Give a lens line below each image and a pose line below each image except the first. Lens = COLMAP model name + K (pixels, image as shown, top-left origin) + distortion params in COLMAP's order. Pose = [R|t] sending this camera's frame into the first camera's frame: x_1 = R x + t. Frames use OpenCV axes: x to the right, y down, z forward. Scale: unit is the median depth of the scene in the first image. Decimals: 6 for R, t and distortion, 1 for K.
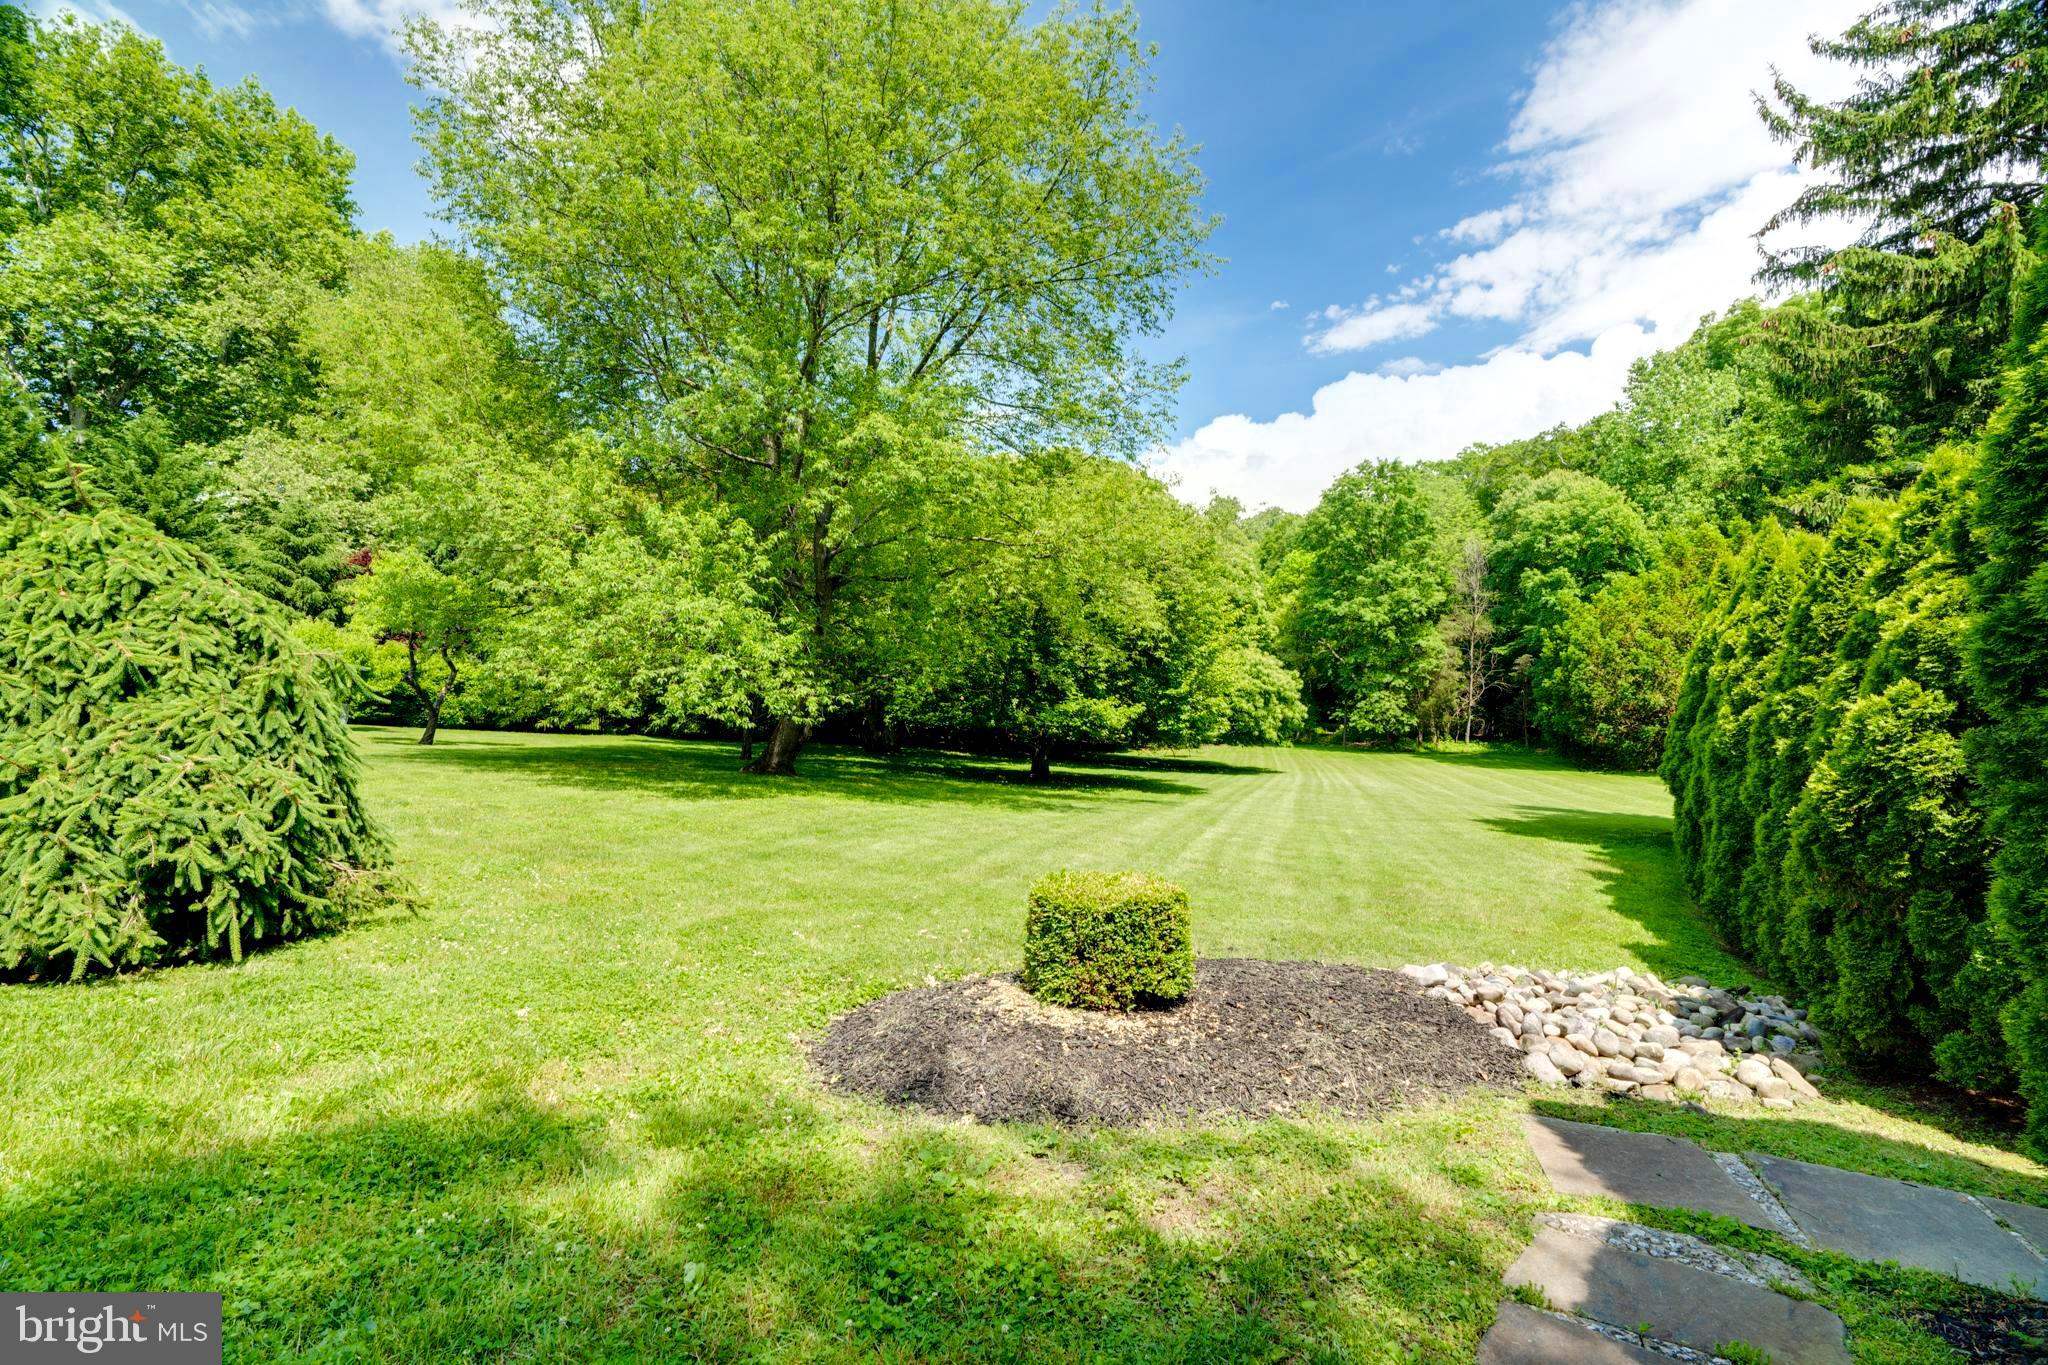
lens RADIAL K [[963.5, 0, 1025.5], [0, 963.5, 685.6], [0, 0, 1]] dist [-0.001806, -0.000162]
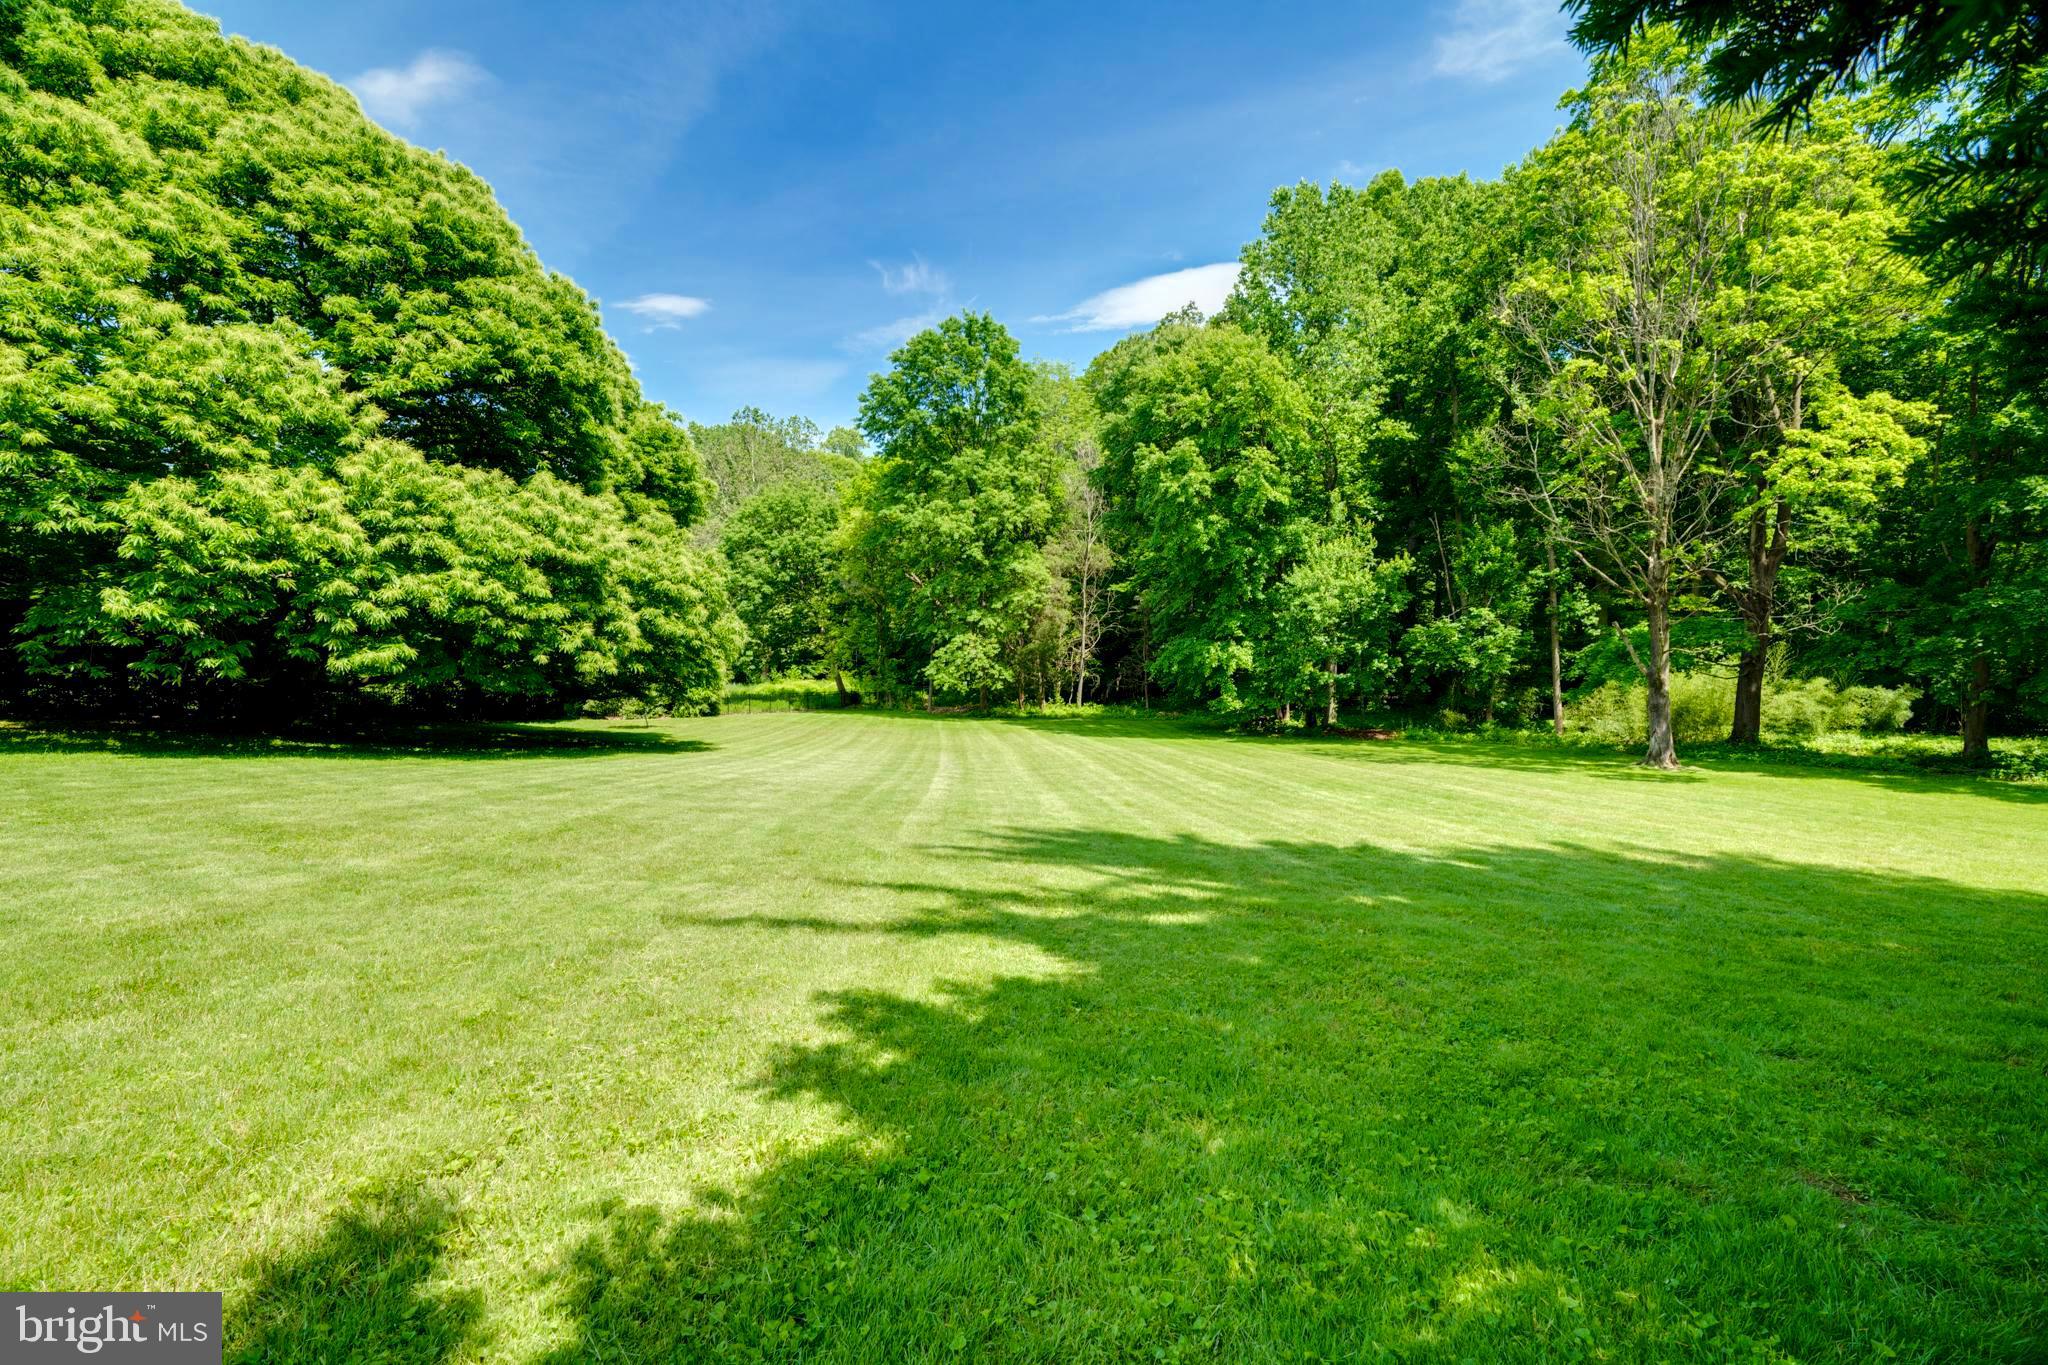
lens RADIAL K [[963.5, 0, 1022.9], [0, 963.5, 682.8], [0, 0, 1]] dist [-0.001806, -0.000162]
pose [[0.945472, 0.000814, 0.325703, 0.175624], [-0.007377, 0.999794, 0.018916, 0.029027], [-0.325621, -0.020288, 0.945283, 0.303959]]
